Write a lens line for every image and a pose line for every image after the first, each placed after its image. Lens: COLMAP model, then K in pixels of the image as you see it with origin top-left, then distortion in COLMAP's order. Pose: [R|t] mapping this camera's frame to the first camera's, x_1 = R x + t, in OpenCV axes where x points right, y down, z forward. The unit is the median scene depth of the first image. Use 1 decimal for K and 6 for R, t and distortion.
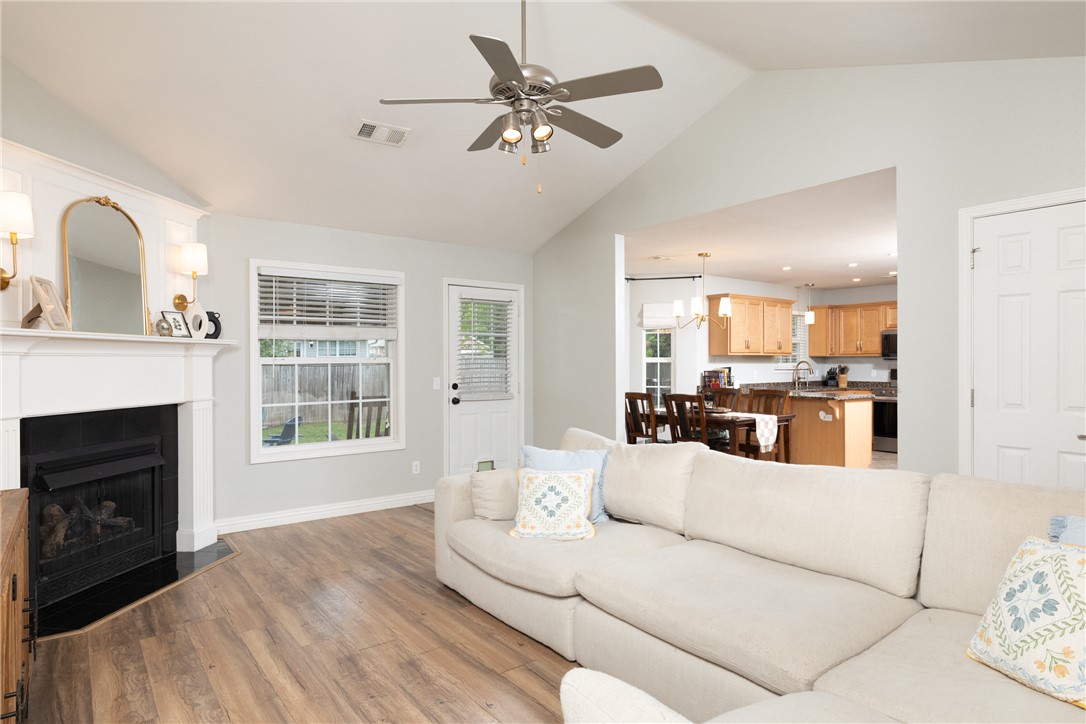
lens RADIAL K [[604.0, 0, 537.5], [0, 604.0, 362.5], [0, 0, 1]] dist [-0.005379, -0.000068]
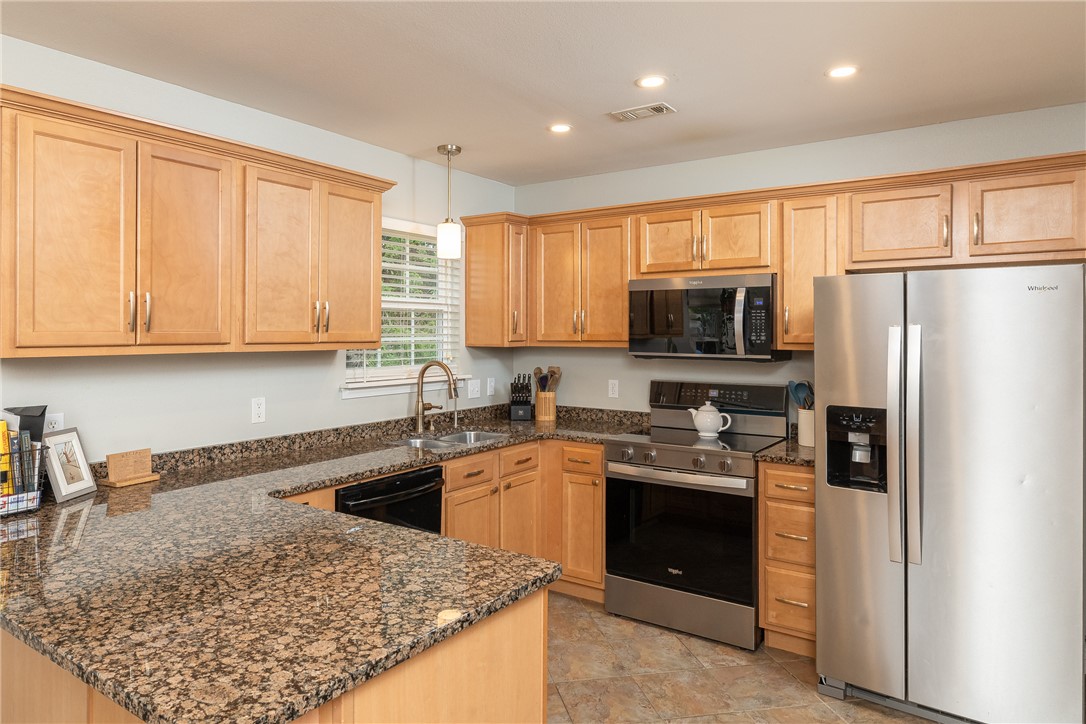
lens RADIAL K [[694.3, 0, 510.2], [0, 694.3, 327.1], [0, 0, 1]] dist [0.005470, -0.000670]
pose [[0.954684, 0.006216, 0.297557, 0.355752], [-0.004834, 0.999974, -0.005380, -0.020483], [-0.297582, 0.003698, 0.954689, 0.583146]]
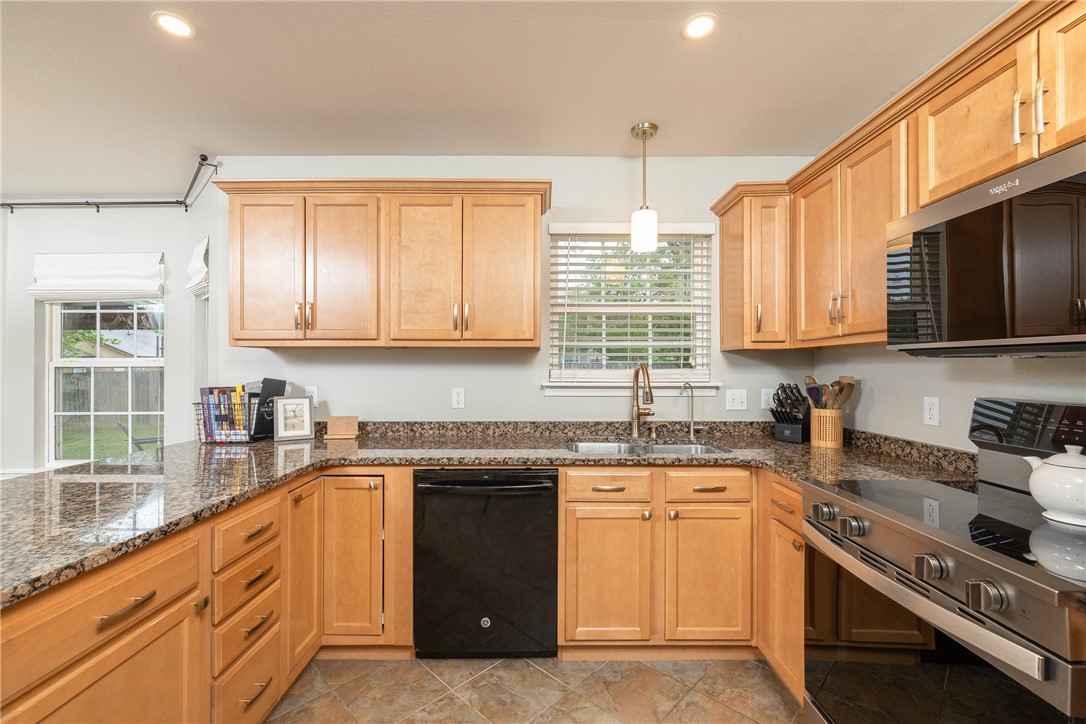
lens RADIAL K [[462.4, 0, 534.5], [0, 462.4, 364.1], [0, 0, 1]] dist [0.003731, 0.000455]
pose [[0.793875, -0.000423, -0.608081, 0.543947], [-0.001786, 0.999994, -0.003028, -0.001090], [0.608078, 0.003490, 0.793869, 0.748482]]
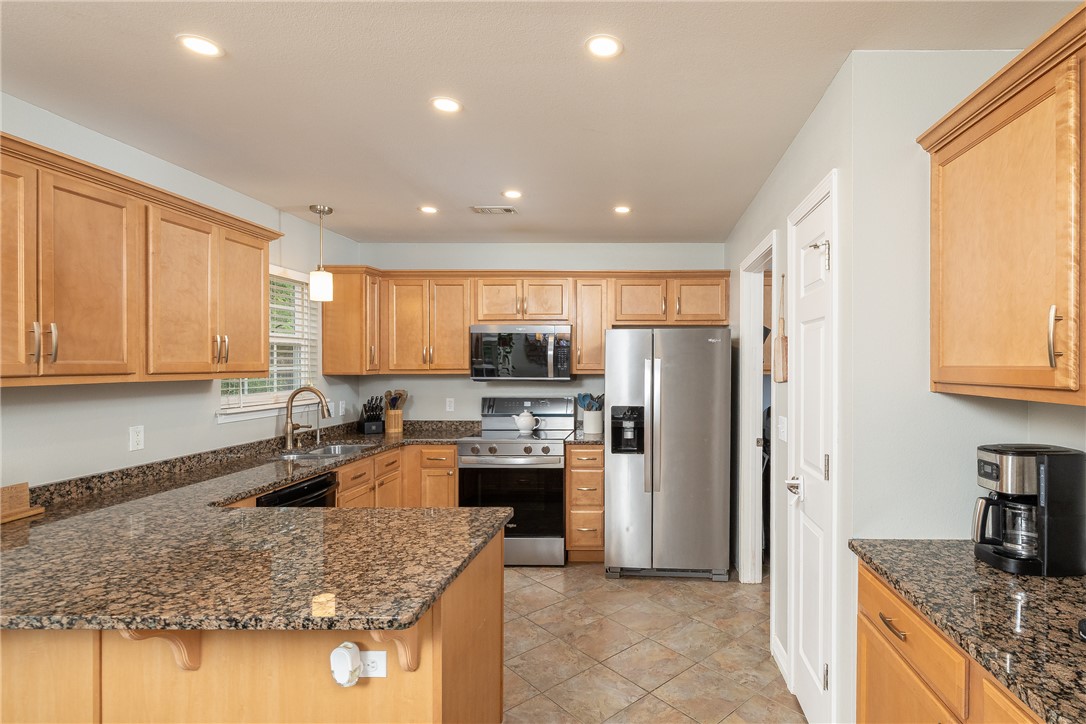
lens RADIAL K [[545.3, 0, 641.5], [0, 545.3, 366.4], [0, 0, 1]] dist [0.000936, -0.000091]
pose [[0.606675, -0.002112, 0.794947, 0.275737], [-0.003939, 0.999976, 0.005663, -0.020111], [-0.794940, -0.006567, 0.606652, 0.572427]]
